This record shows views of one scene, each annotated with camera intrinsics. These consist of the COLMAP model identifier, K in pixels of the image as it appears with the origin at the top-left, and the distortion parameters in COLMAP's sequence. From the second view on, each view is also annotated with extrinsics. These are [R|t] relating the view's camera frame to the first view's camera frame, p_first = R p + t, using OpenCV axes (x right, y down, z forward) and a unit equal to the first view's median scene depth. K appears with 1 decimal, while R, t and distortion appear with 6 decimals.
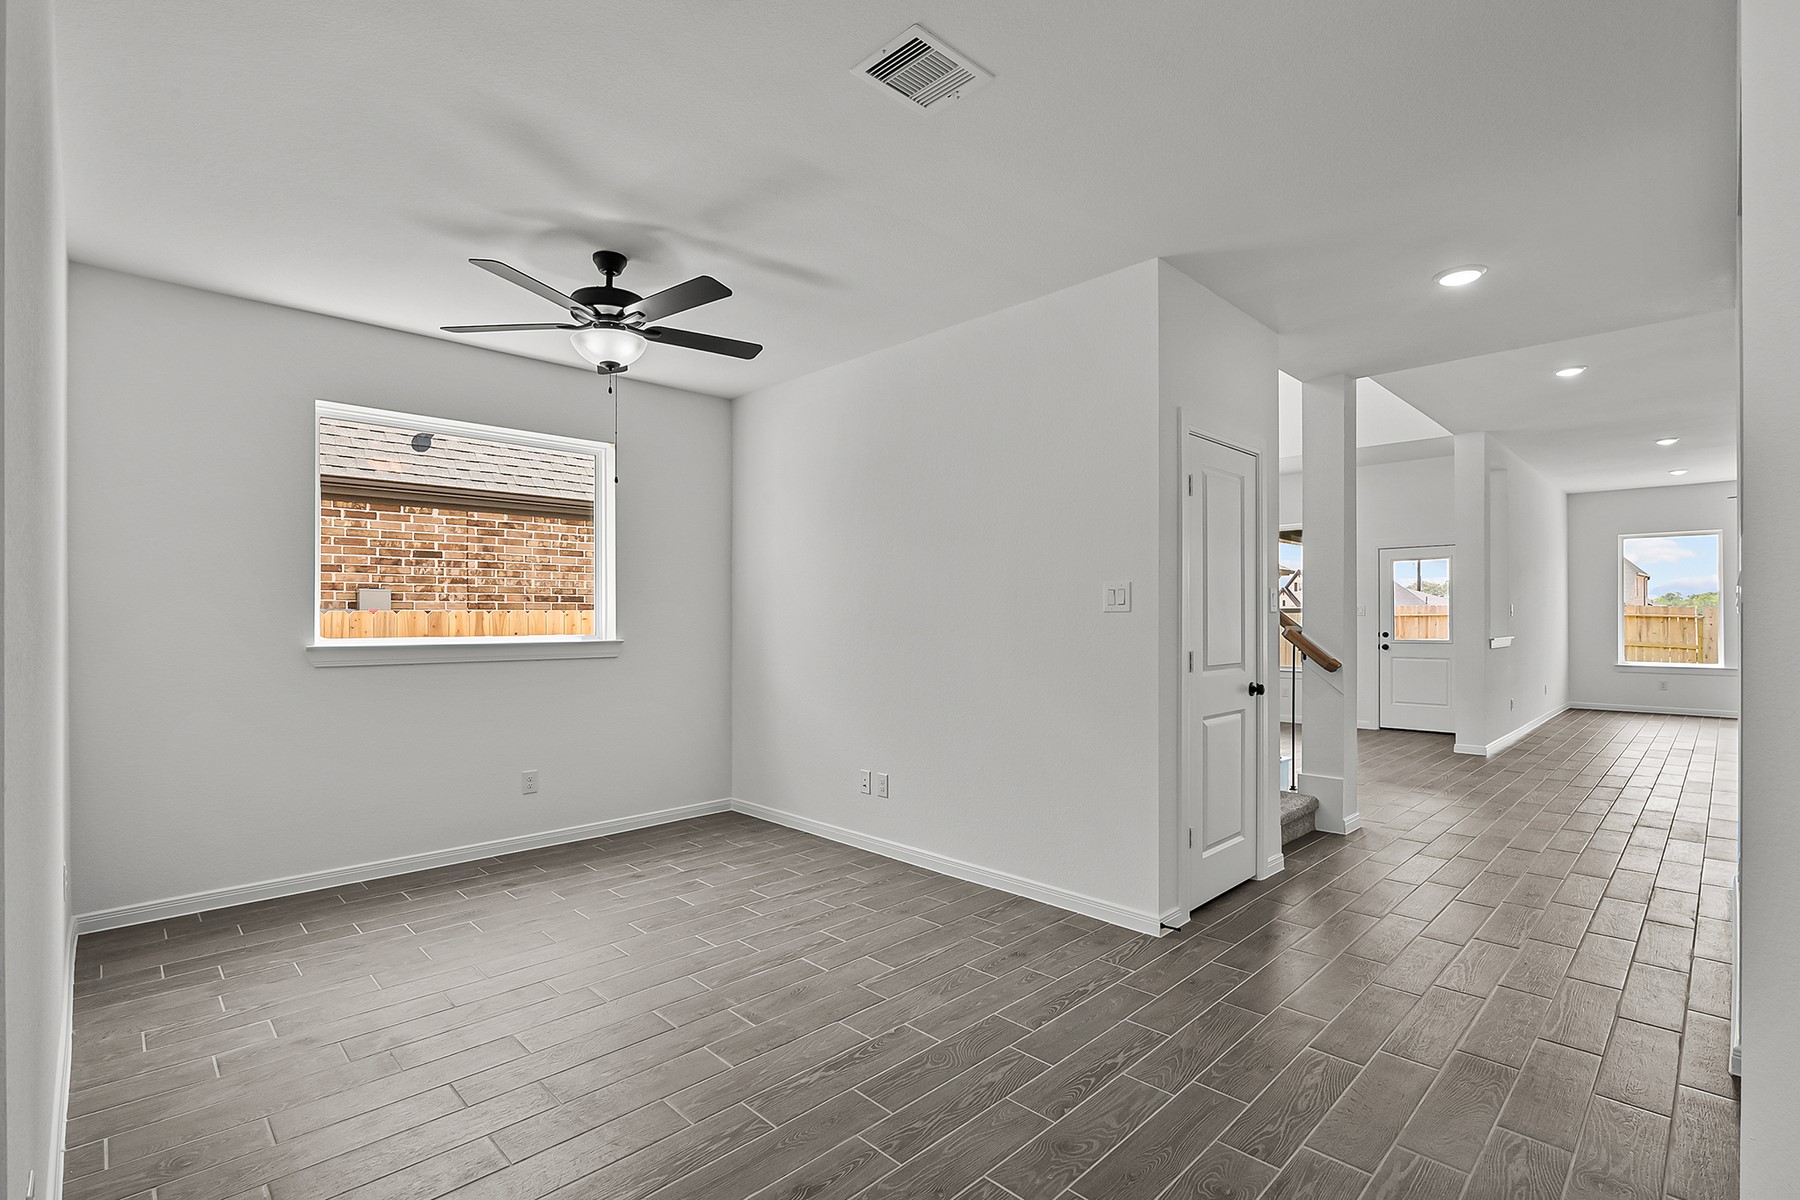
lens RADIAL K [[828.7, 0, 902.0], [0, 828.7, 613.5], [0, 0, 1]] dist [-0.011975, 0.001337]
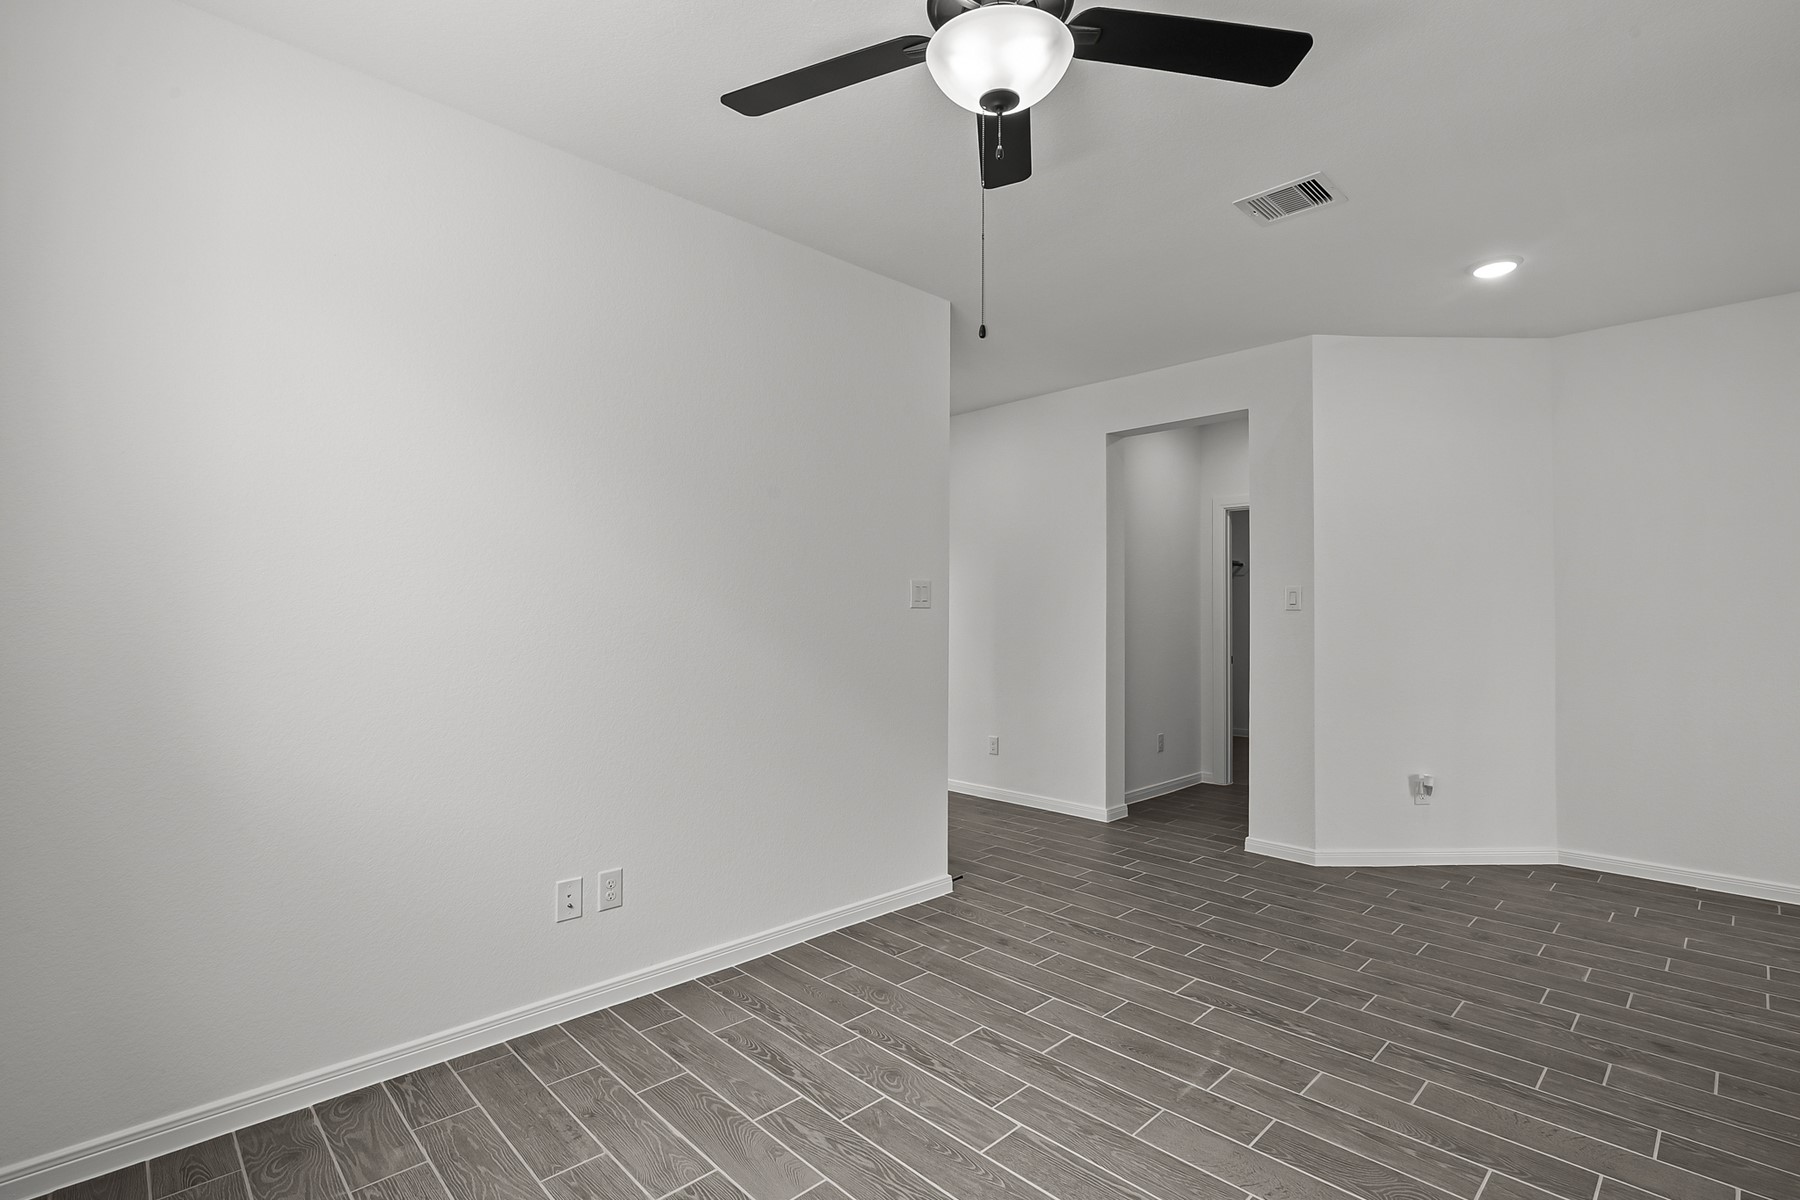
lens RADIAL K [[828.7, 0, 905.6], [0, 828.7, 601.0], [0, 0, 1]] dist [-0.011975, 0.001337]
pose [[0.006334, 0.018713, 0.999805, -0.807046], [-0.009302, 0.999783, -0.018654, 0.008123], [-0.999937, -0.009182, 0.006507, 1.007164]]
